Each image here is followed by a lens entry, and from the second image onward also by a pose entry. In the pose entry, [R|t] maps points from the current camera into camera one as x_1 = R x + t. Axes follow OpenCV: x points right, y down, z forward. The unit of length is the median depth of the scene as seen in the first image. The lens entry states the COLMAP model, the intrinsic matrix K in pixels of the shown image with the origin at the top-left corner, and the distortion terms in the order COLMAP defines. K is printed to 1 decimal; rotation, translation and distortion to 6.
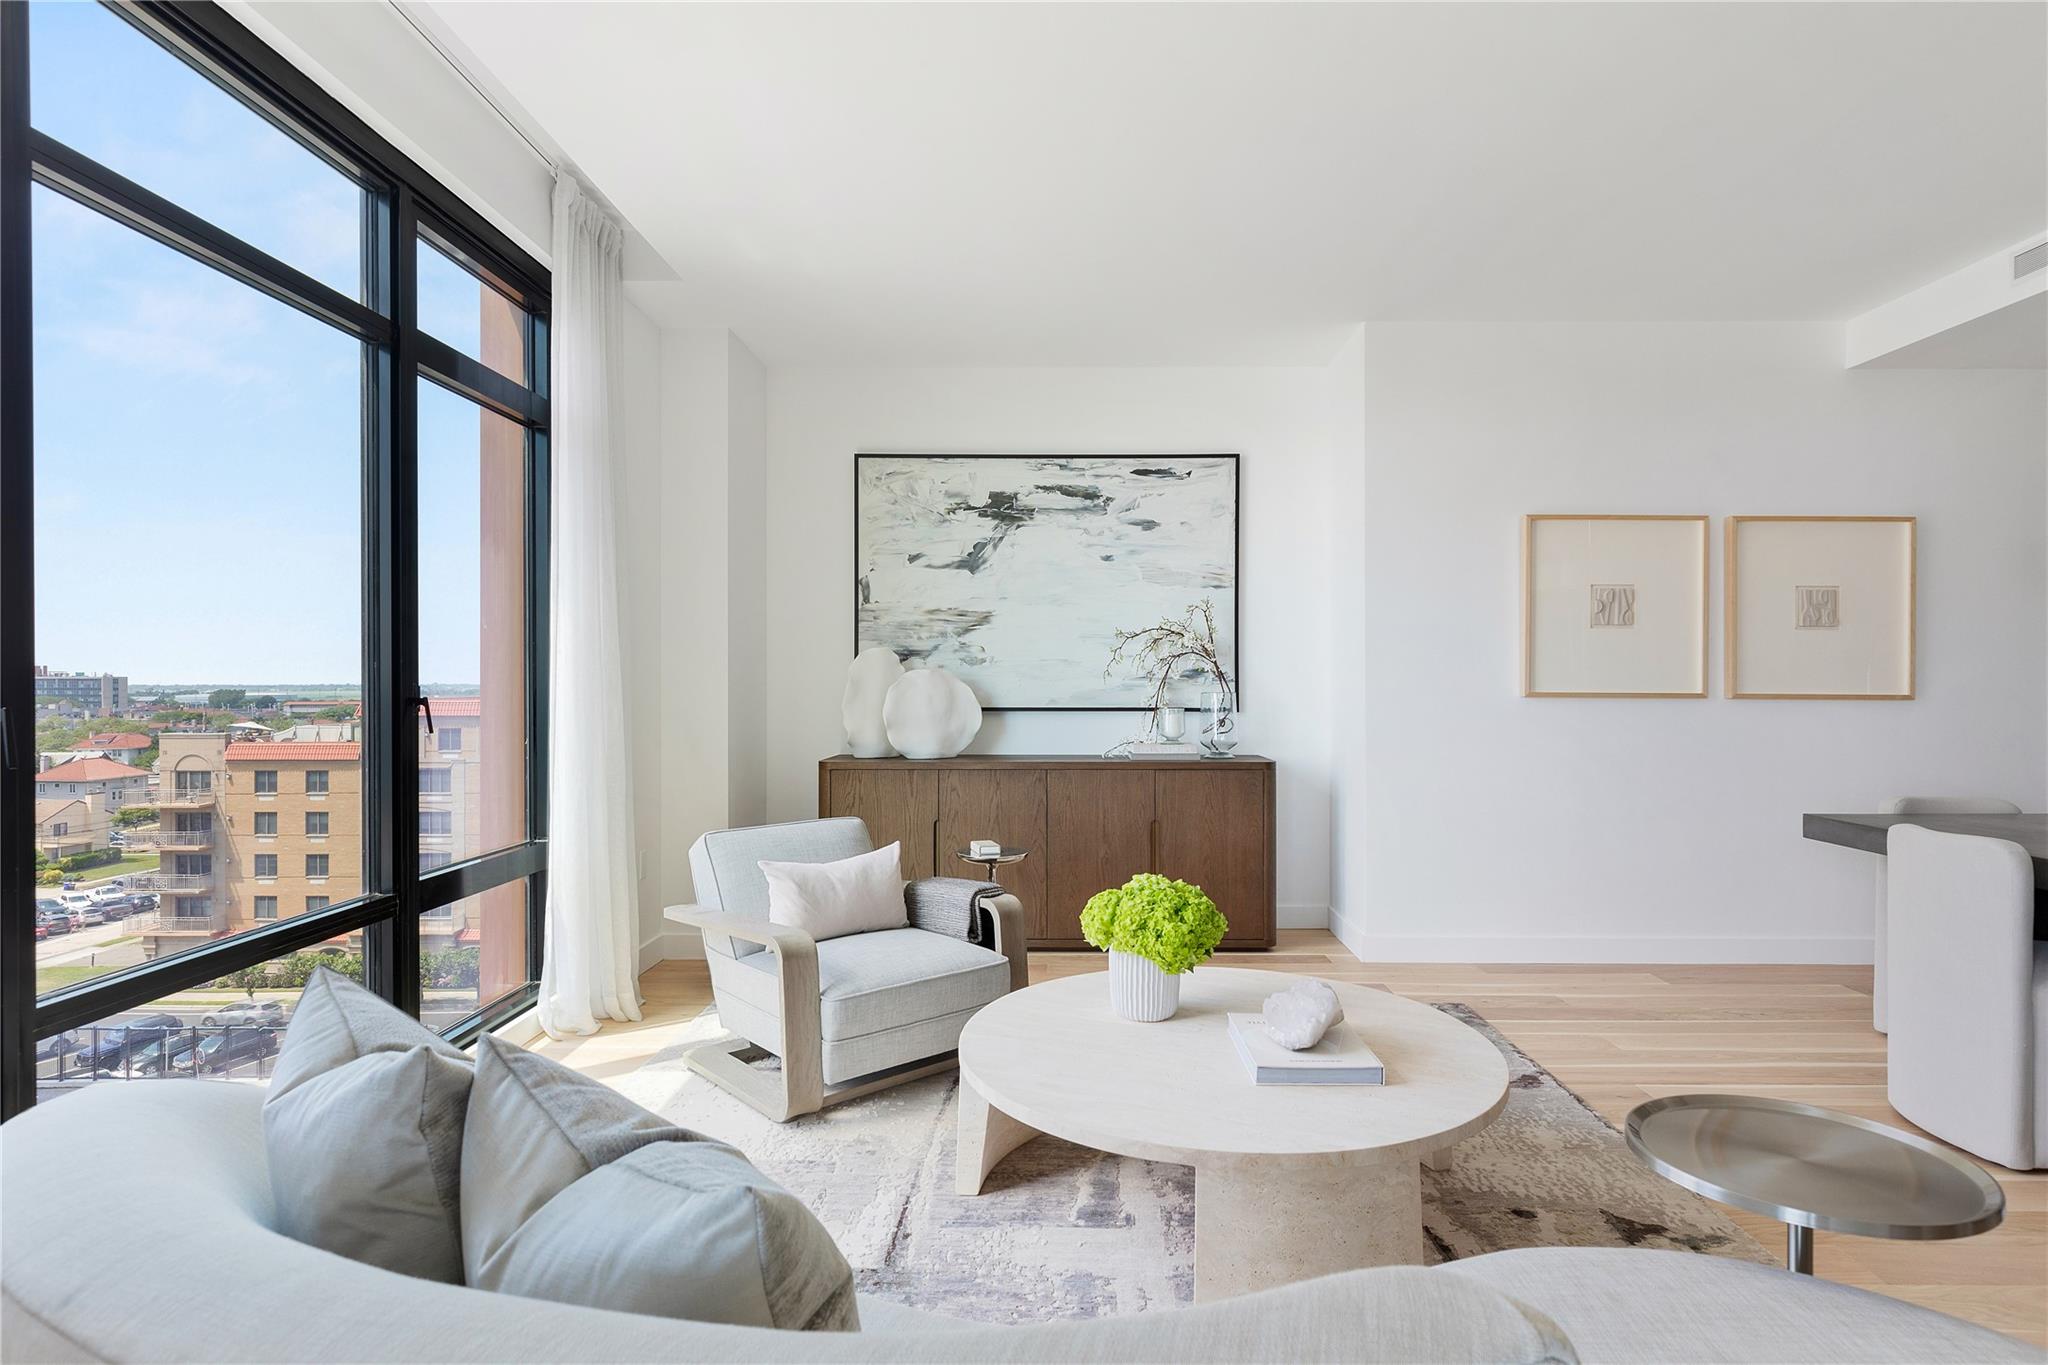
lens RADIAL K [[1096.3, 0, 1067.9], [0, 1096.3, 690.9], [0, 0, 1]] dist [-0.002865, -0.000439]
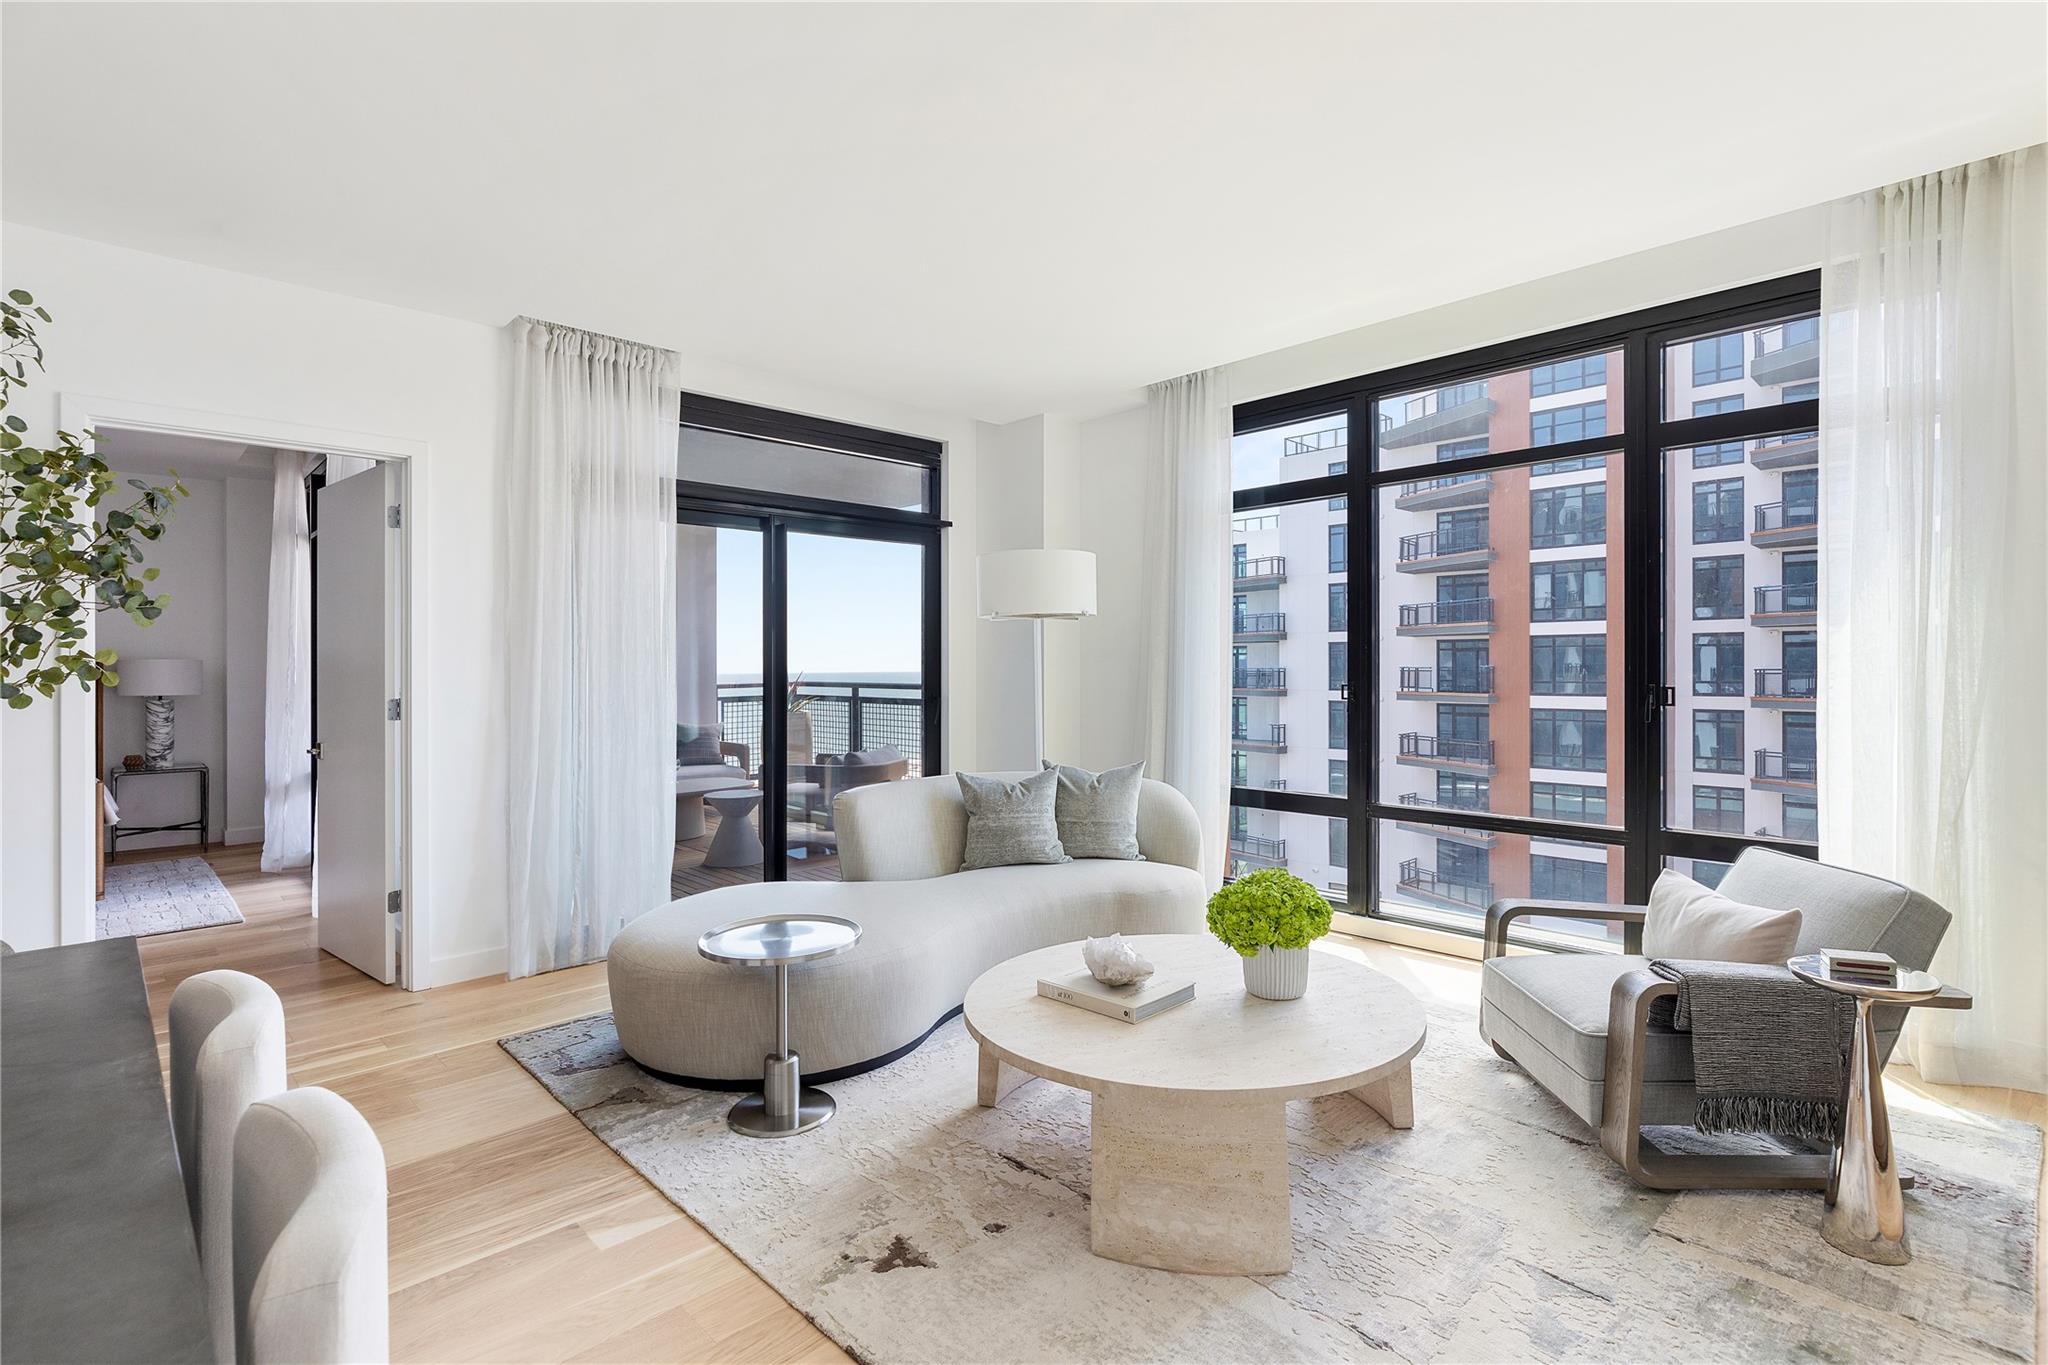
lens RADIAL K [[966.9, 0, 1025.0], [0, 966.9, 673.5], [0, 0, 1]] dist [0.002105, 0.001082]
pose [[-0.726934, -0.003603, -0.686698, 0.465838], [-0.006752, 0.999975, 0.001902, -0.012455], [0.686674, 0.006019, -0.726941, 0.767898]]
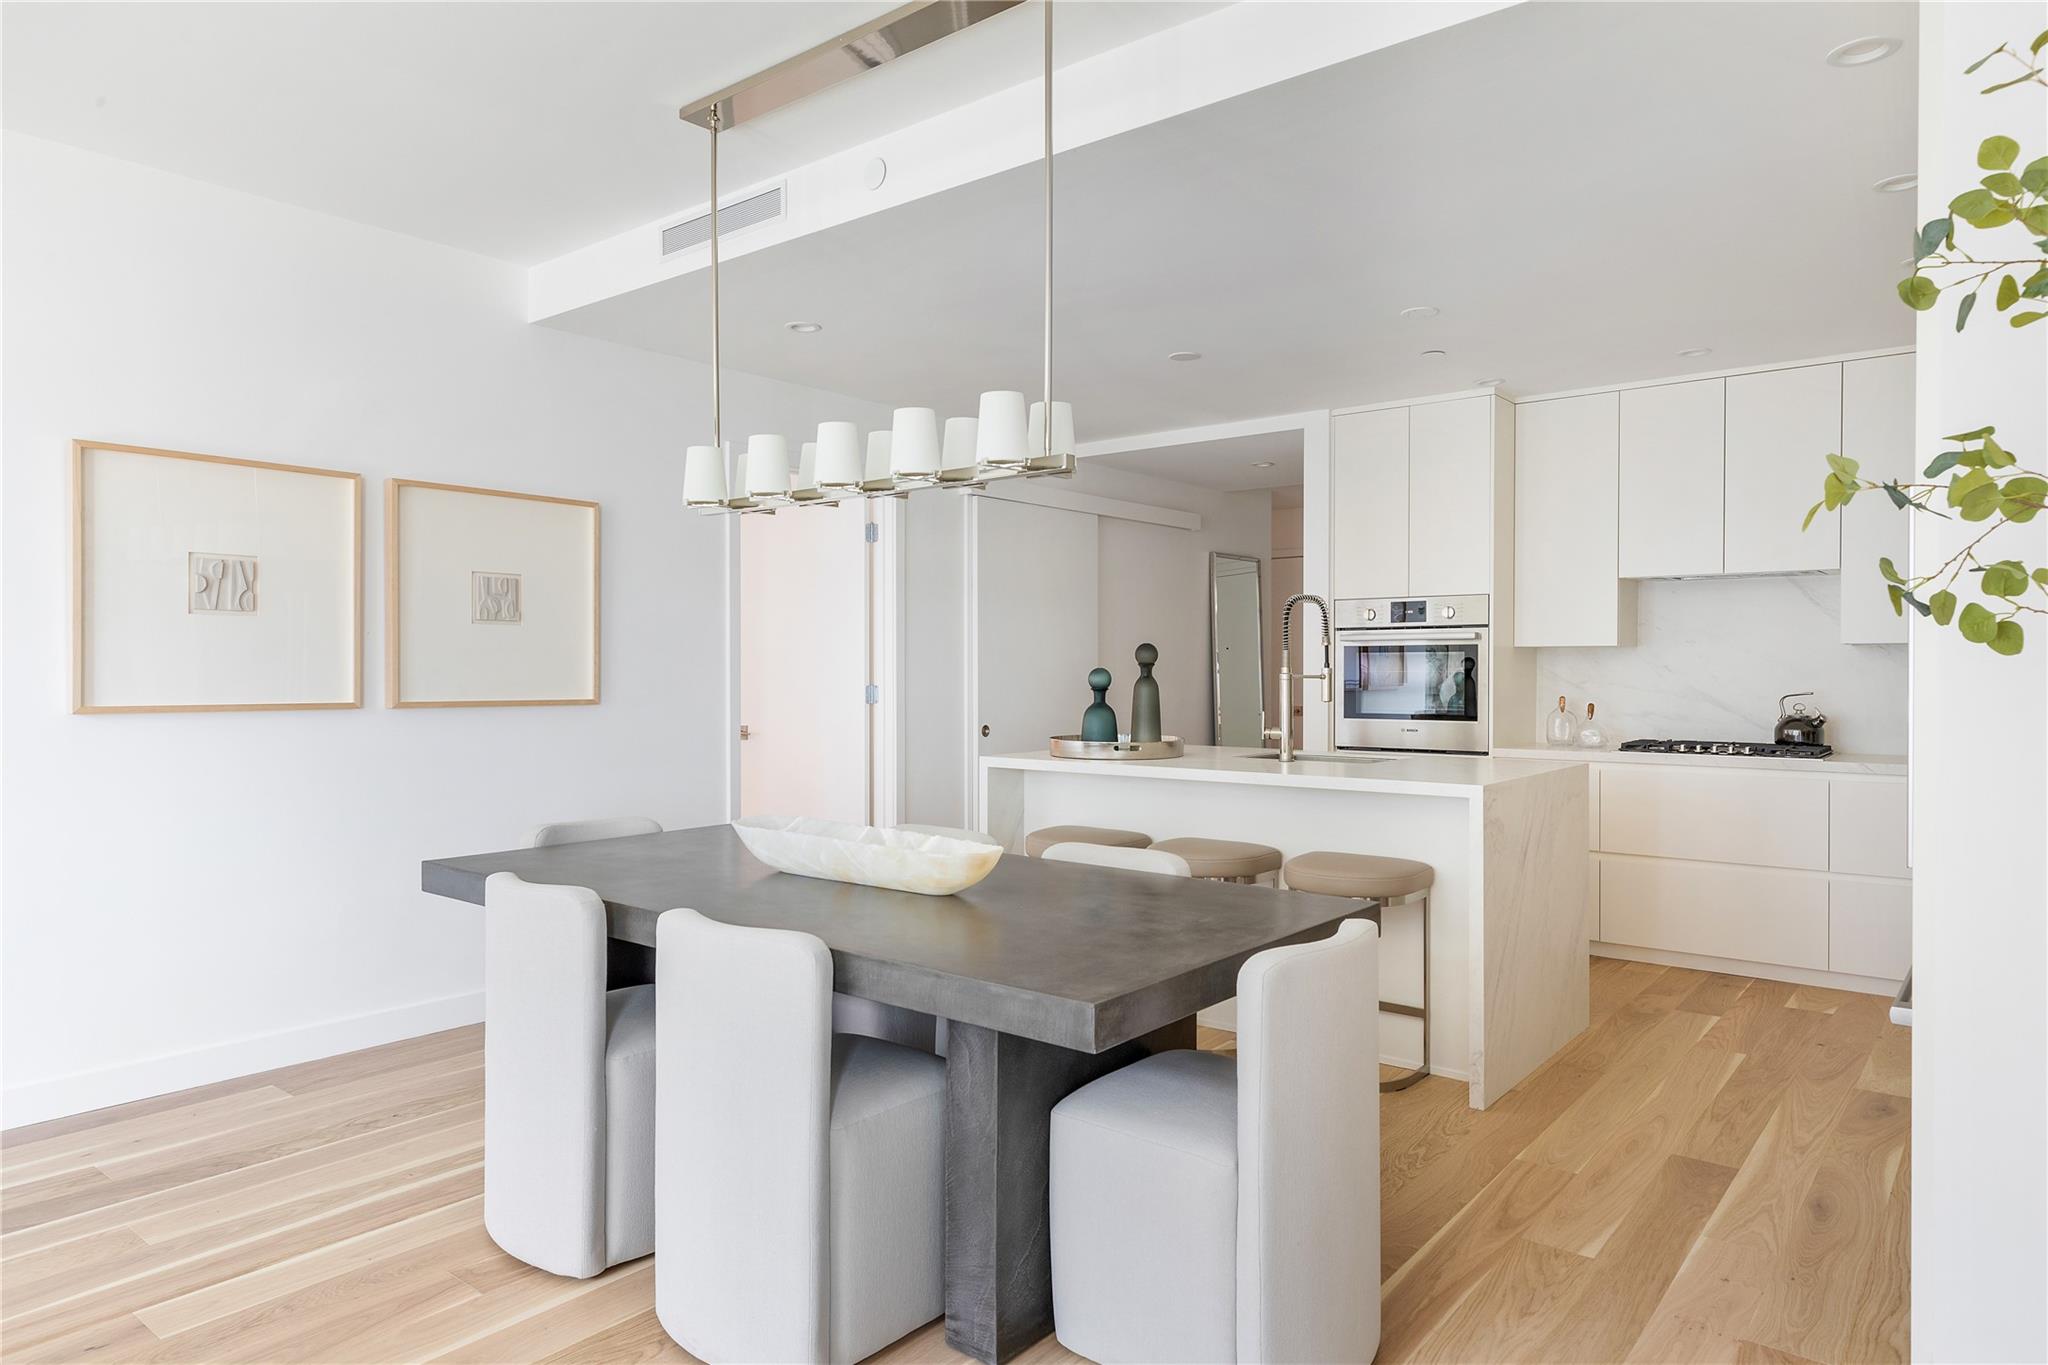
lens RADIAL K [[1241.8, 0, 1022.9], [0, 1241.8, 686.6], [0, 0, 1]] dist [0.003894, 0.001516]
pose [[0.630399, -0.013372, 0.776156, 0.172865], [0.006548, 0.999908, 0.011909, -0.014617], [-0.776244, -0.002425, 0.630428, 0.067948]]
